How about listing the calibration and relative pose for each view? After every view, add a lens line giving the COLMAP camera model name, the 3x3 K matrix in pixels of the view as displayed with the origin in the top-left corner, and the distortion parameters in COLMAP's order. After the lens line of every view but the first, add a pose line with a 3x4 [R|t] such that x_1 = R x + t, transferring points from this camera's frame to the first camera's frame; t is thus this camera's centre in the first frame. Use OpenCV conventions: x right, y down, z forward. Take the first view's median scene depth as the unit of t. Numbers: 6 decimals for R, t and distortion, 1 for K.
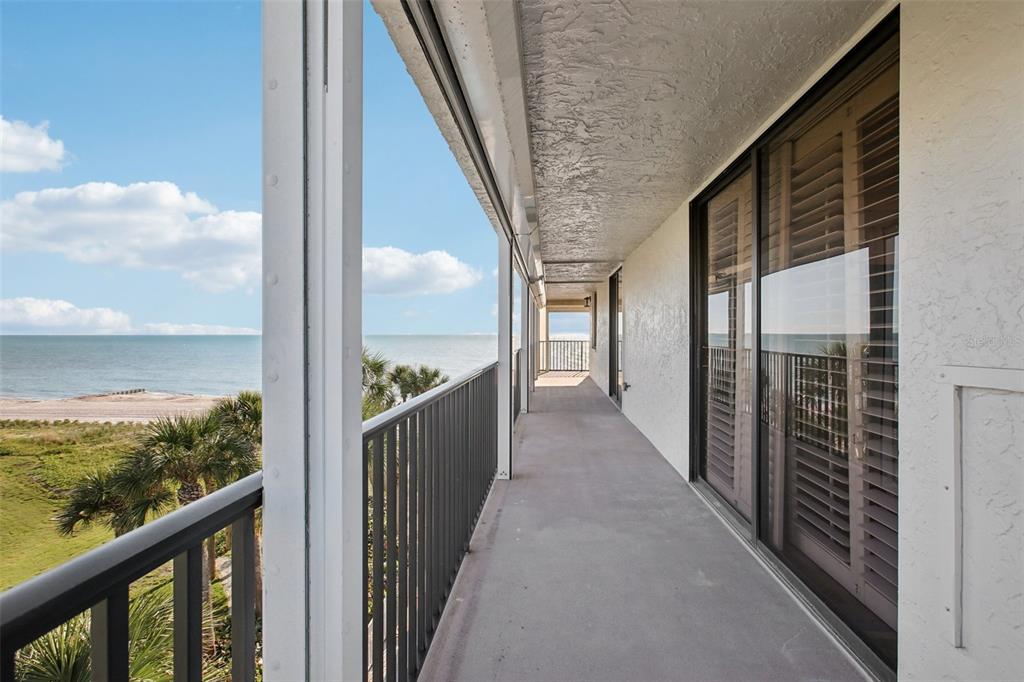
lens RADIAL K [[467.6, 0, 506.1], [0, 467.6, 340.4], [0, 0, 1]] dist [0.000309, -0.000695]
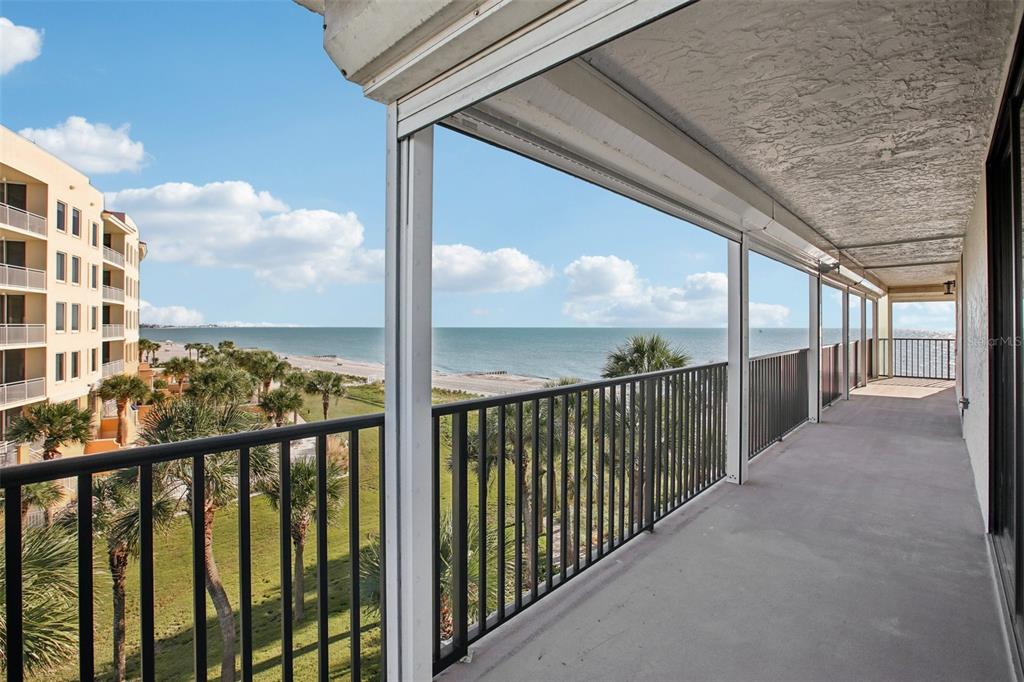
lens RADIAL K [[467.6, 0, 506.3], [0, 467.6, 332.3], [0, 0, 1]] dist [0.000309, -0.000695]
pose [[0.791014, 0.005677, -0.611772, 0.253063], [-0.008166, 0.999966, -0.001279, -0.015176], [0.611744, 0.006008, 0.791033, -0.075929]]
